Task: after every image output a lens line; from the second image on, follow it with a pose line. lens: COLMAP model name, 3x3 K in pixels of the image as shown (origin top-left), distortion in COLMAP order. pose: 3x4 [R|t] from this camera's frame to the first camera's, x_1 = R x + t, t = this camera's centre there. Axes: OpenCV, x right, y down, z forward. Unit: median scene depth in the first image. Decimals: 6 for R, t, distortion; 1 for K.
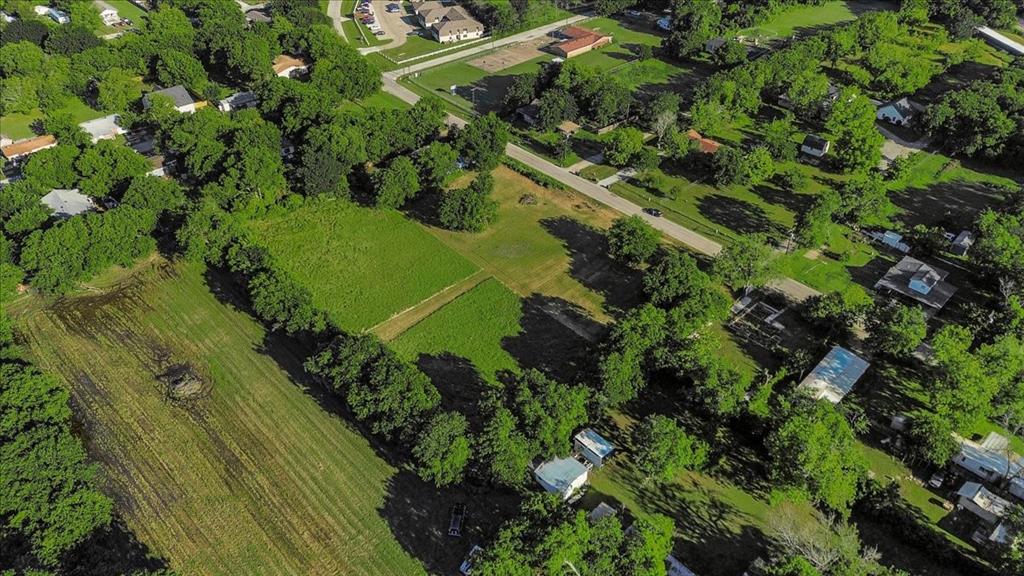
lens RADIAL K [[721.5, 0, 514.9], [0, 721.5, 288.5], [0, 0, 1]] dist [0.016821, -0.000662]
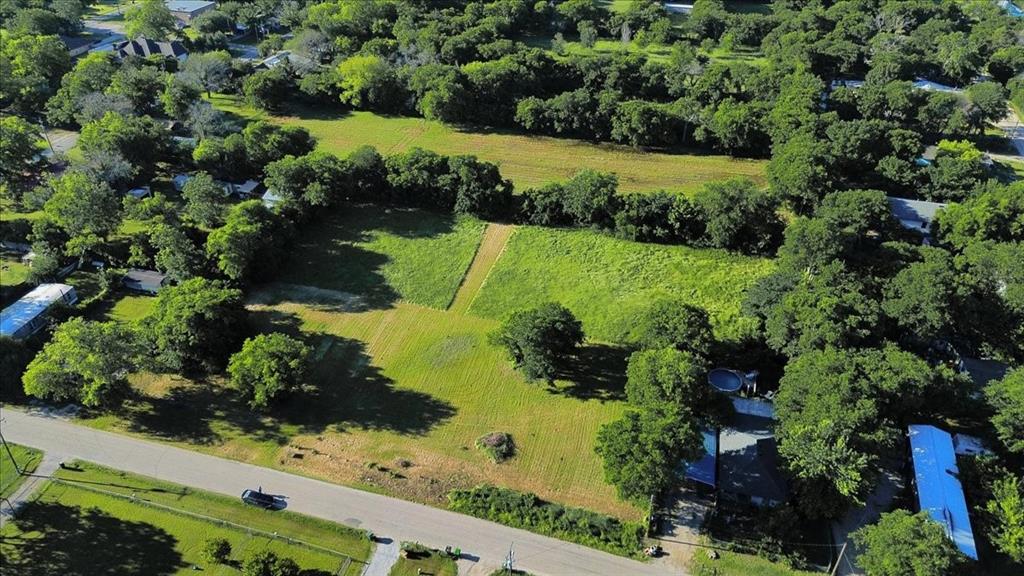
lens RADIAL K [[716.5, 0, 514.7], [0, 716.5, 282.0], [0, 0, 1]] dist [0.050298, -0.037935]
pose [[-0.858941, 0.290513, -0.421691, 0.196364], [-0.309944, 0.360571, 0.879729, -0.635088], [0.407622, 0.886336, -0.219666, 0.981794]]
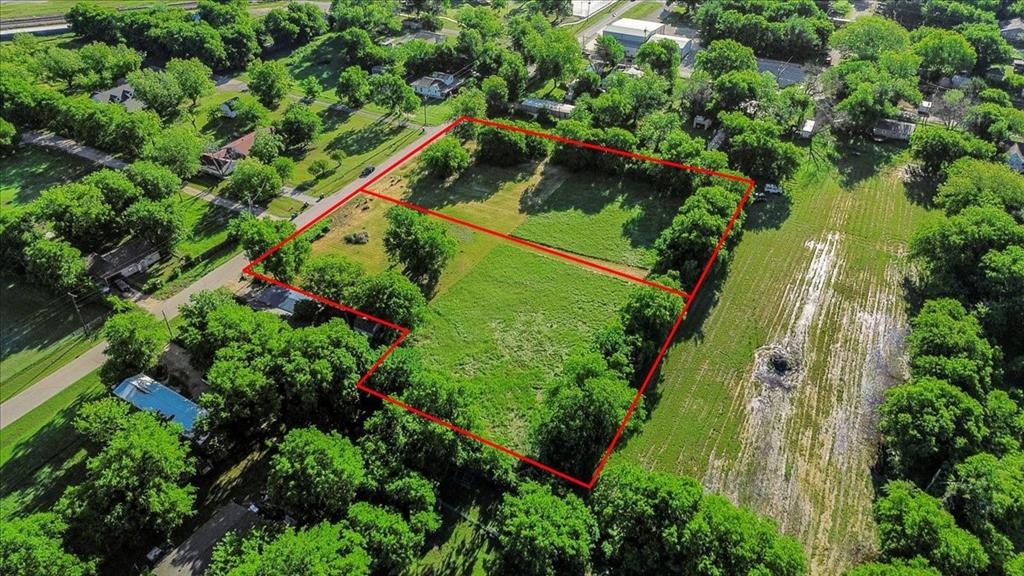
lens RADIAL K [[716.5, 0, 514.7], [0, 716.5, 282.0], [0, 0, 1]] dist [0.050298, -0.037935]
pose [[-0.297675, -0.561069, 0.772393, -0.712382], [0.588169, 0.529495, 0.611304, -0.496440], [-0.751962, 0.636267, 0.172385, 0.713141]]
